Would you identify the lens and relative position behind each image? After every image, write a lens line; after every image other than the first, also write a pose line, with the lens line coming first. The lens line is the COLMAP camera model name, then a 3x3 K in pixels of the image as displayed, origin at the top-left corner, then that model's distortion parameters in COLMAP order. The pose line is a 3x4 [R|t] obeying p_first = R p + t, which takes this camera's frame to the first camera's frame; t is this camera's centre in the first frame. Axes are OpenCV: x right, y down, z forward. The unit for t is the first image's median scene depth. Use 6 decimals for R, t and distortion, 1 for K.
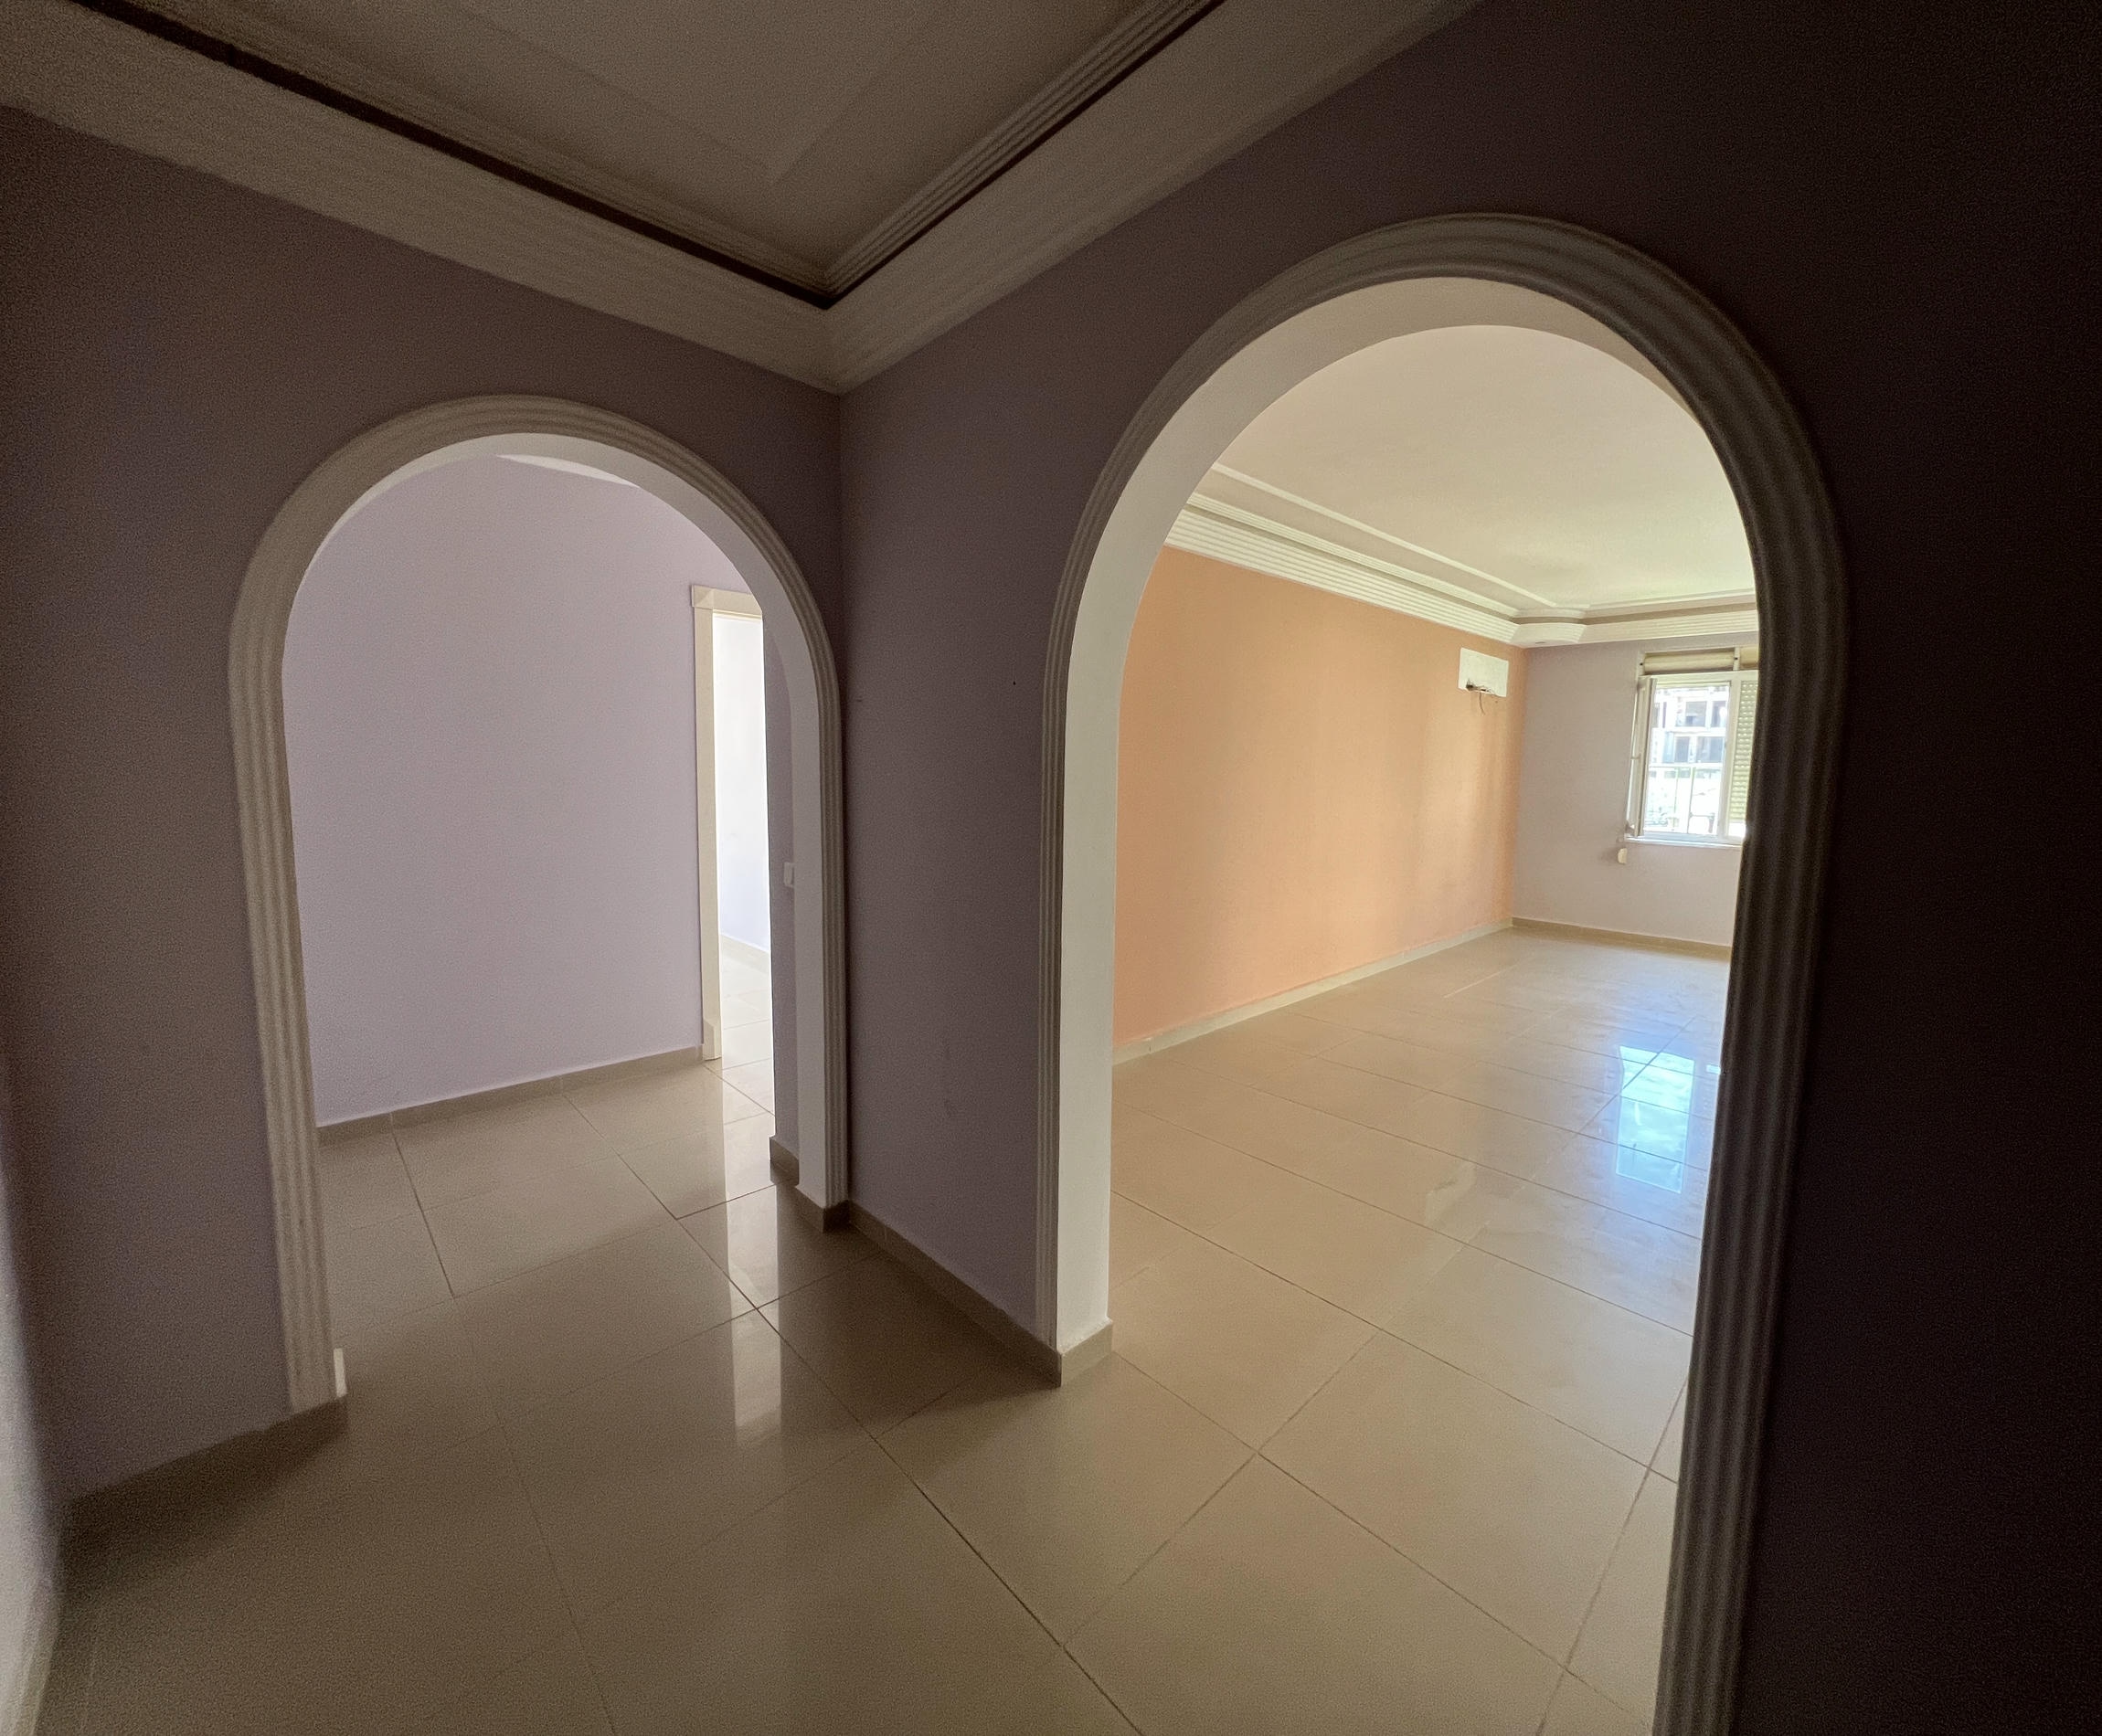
lens RADIAL K [[838.9, 0, 1054.1], [0, 838.9, 852.6], [0, 0, 1]] dist [-0.003696, 0.000950]
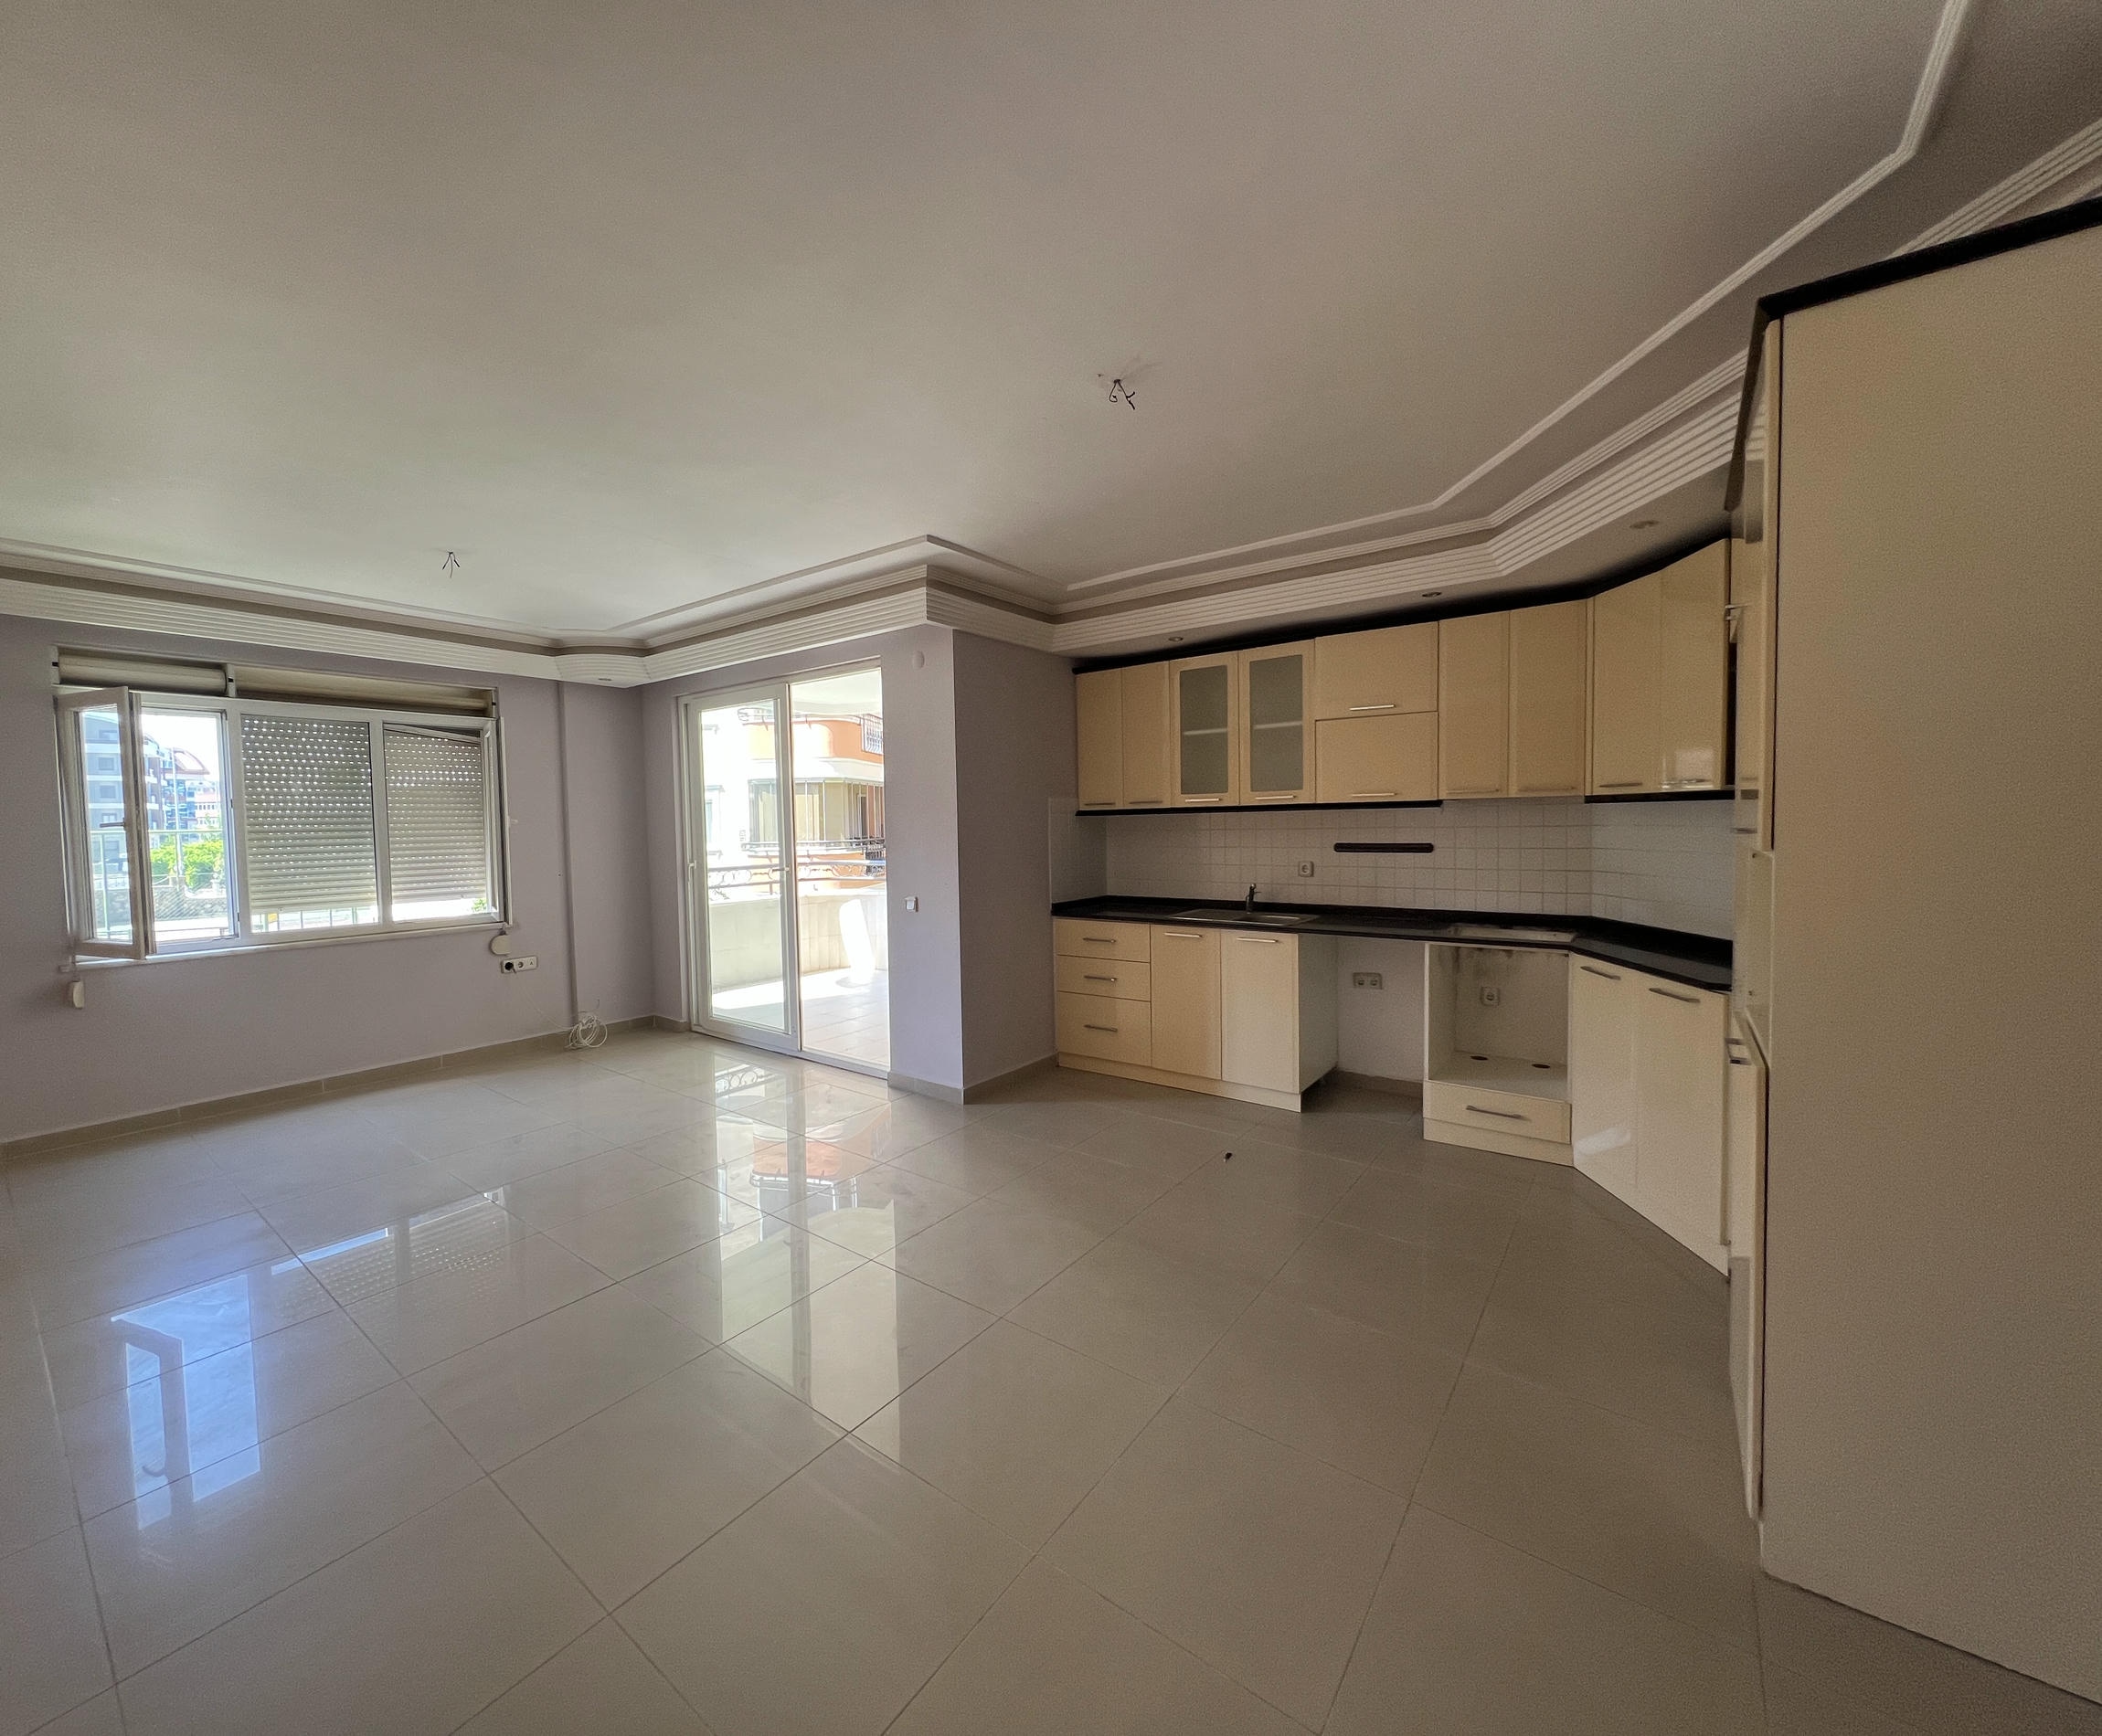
lens RADIAL K [[838.9, 0, 1041.0], [0, 838.9, 854.0], [0, 0, 1]] dist [-0.003696, 0.000950]
pose [[-0.162118, -0.052194, 0.985390, 0.013708], [0.122449, 0.989818, 0.072574, -0.054146], [-0.979145, 0.132426, -0.154076, 0.443870]]
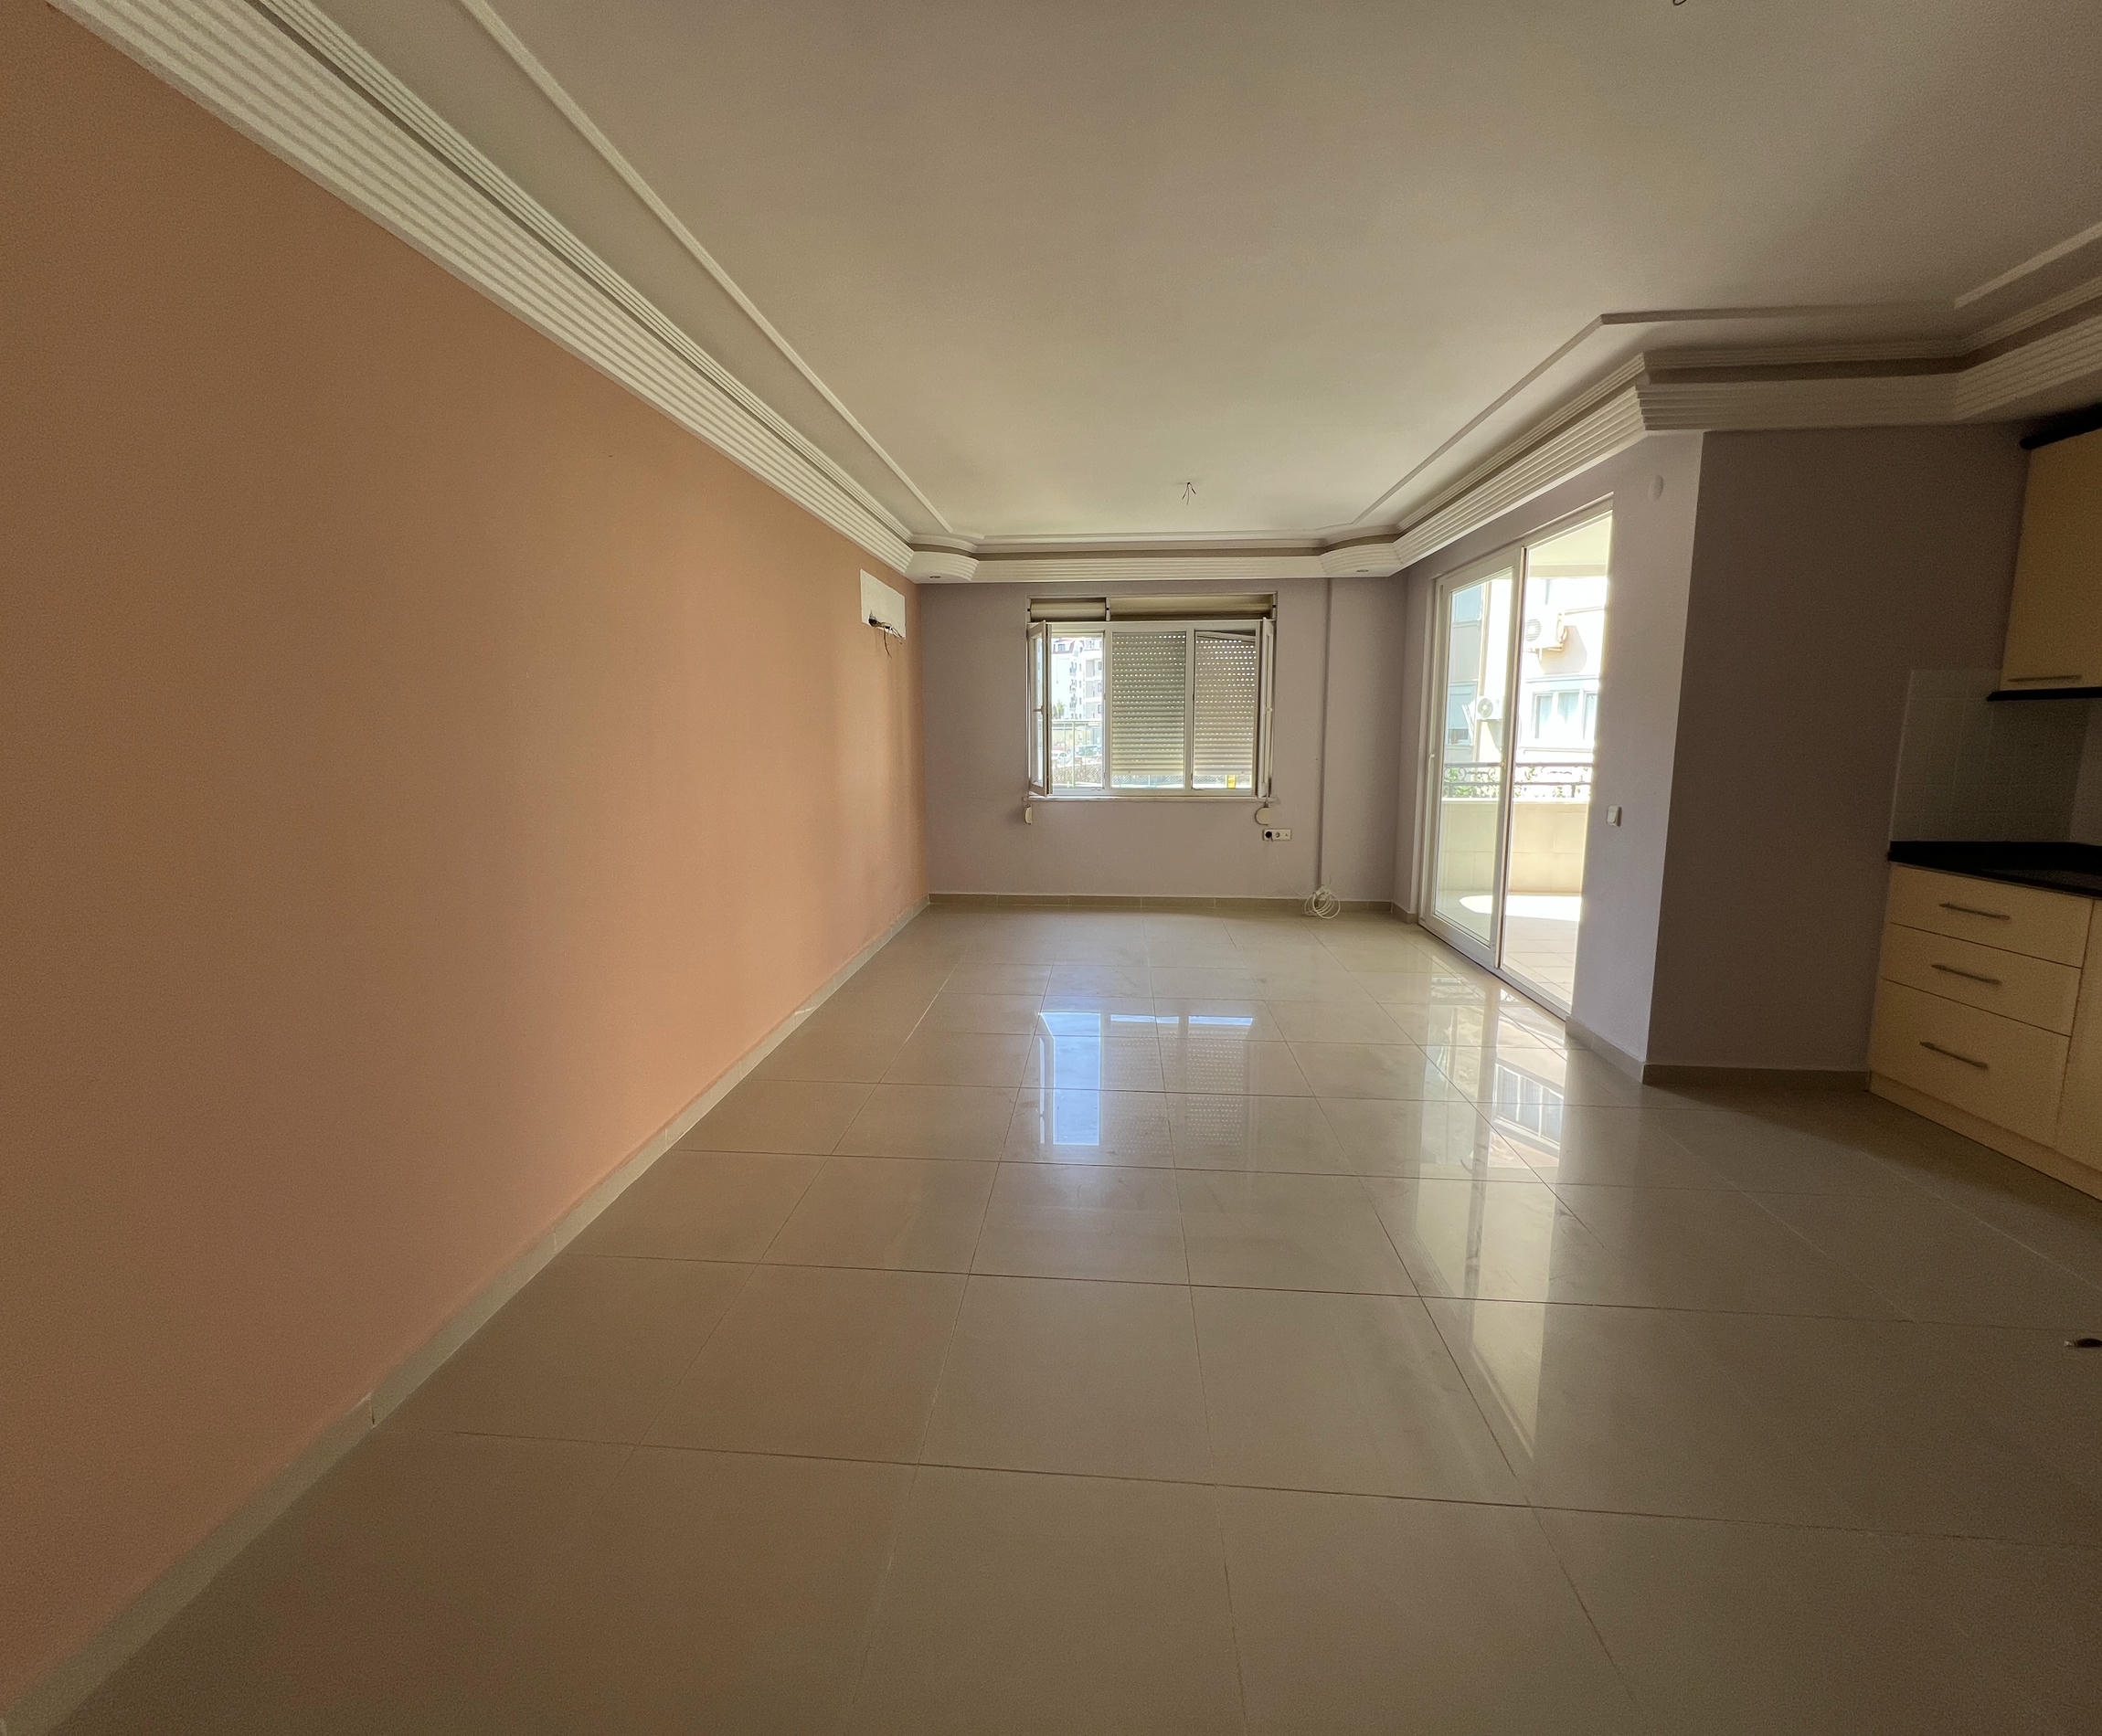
lens RADIAL K [[838.9, 0, 1040.2], [0, 838.9, 833.7], [0, 0, 1]] dist [-0.003696, 0.000950]
pose [[0.753784, -0.102640, 0.649056, 0.078239], [0.086830, 0.994623, 0.056446, -0.028395], [-0.651360, 0.013809, 0.758643, 0.287438]]
